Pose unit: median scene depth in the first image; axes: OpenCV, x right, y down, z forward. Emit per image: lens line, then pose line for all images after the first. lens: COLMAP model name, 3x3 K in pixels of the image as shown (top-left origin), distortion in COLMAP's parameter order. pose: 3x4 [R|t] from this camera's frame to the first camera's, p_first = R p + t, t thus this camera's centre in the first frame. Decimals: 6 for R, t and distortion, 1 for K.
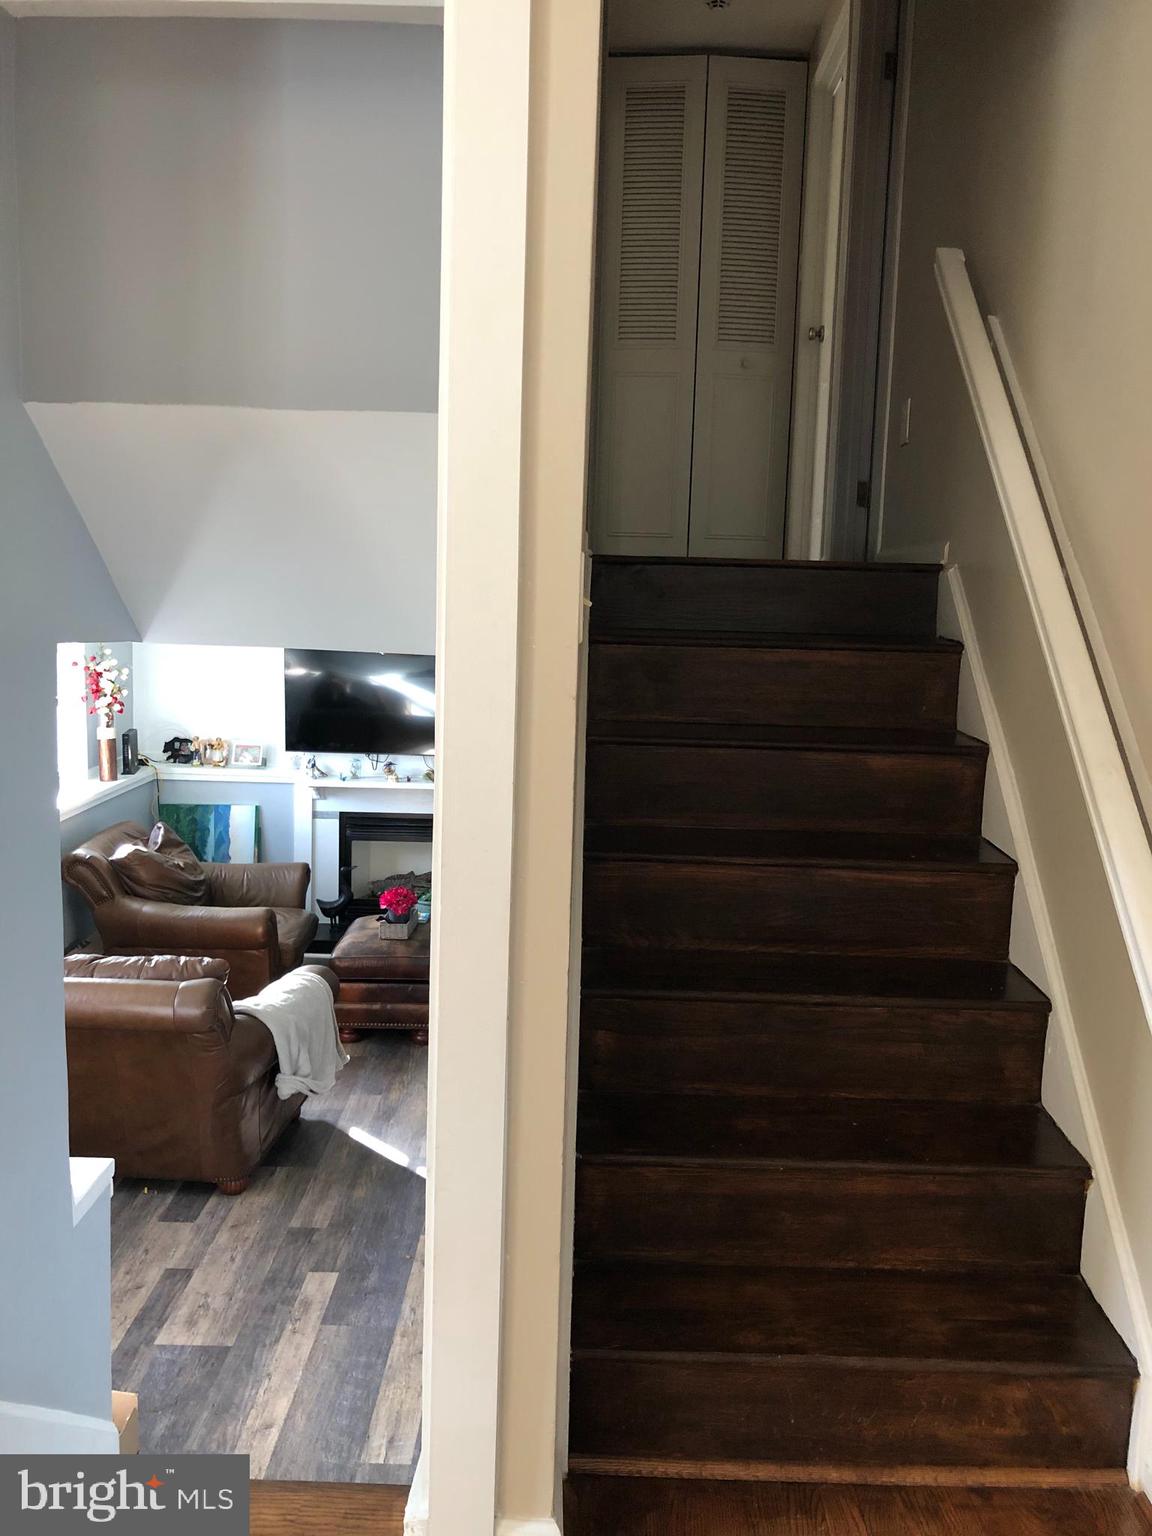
lens RADIAL K [[1253.3, 0, 586.9], [0, 1253.3, 754.4], [0, 0, 1]] dist [0.064461, -0.077416]
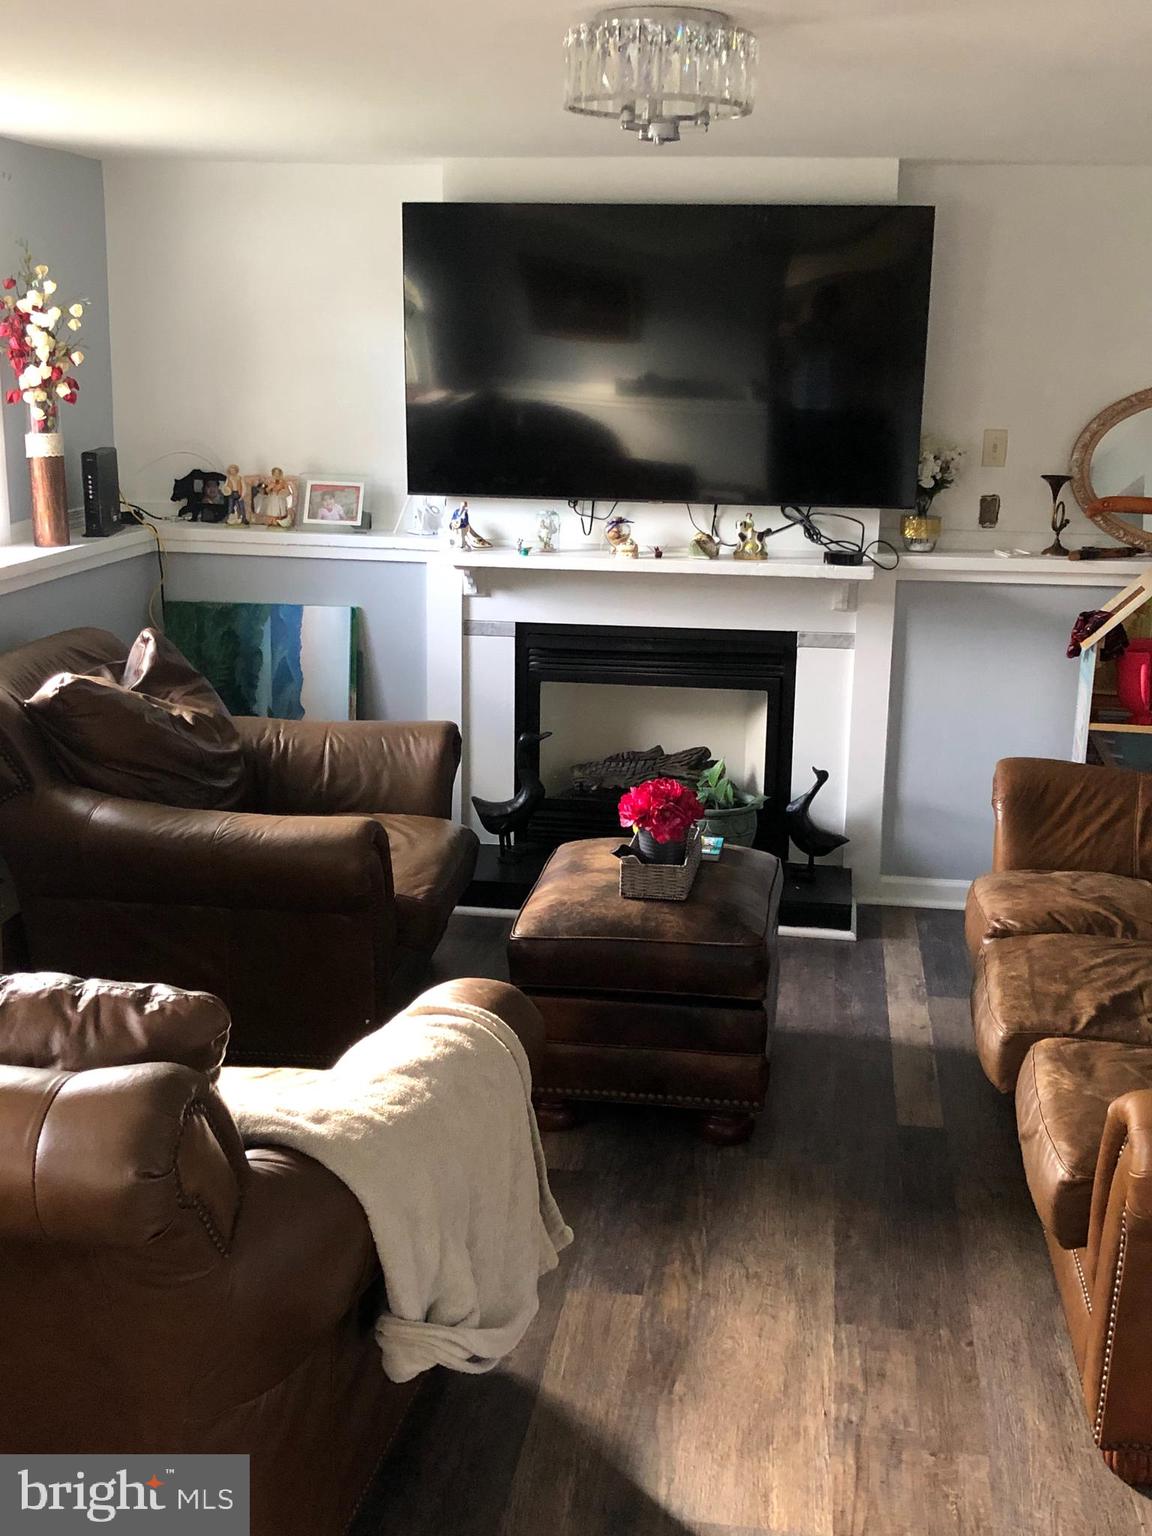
lens RADIAL K [[1700.9, 0, 574.3], [0, 1700.9, 774.6], [0, 0, 1]] dist [0.107891, 0.000000]
pose [[0.989665, 0.019006, -0.142133, -0.085494], [-0.003988, 0.994442, 0.105208, 0.038065], [0.143343, -0.103554, 0.984241, 0.371022]]
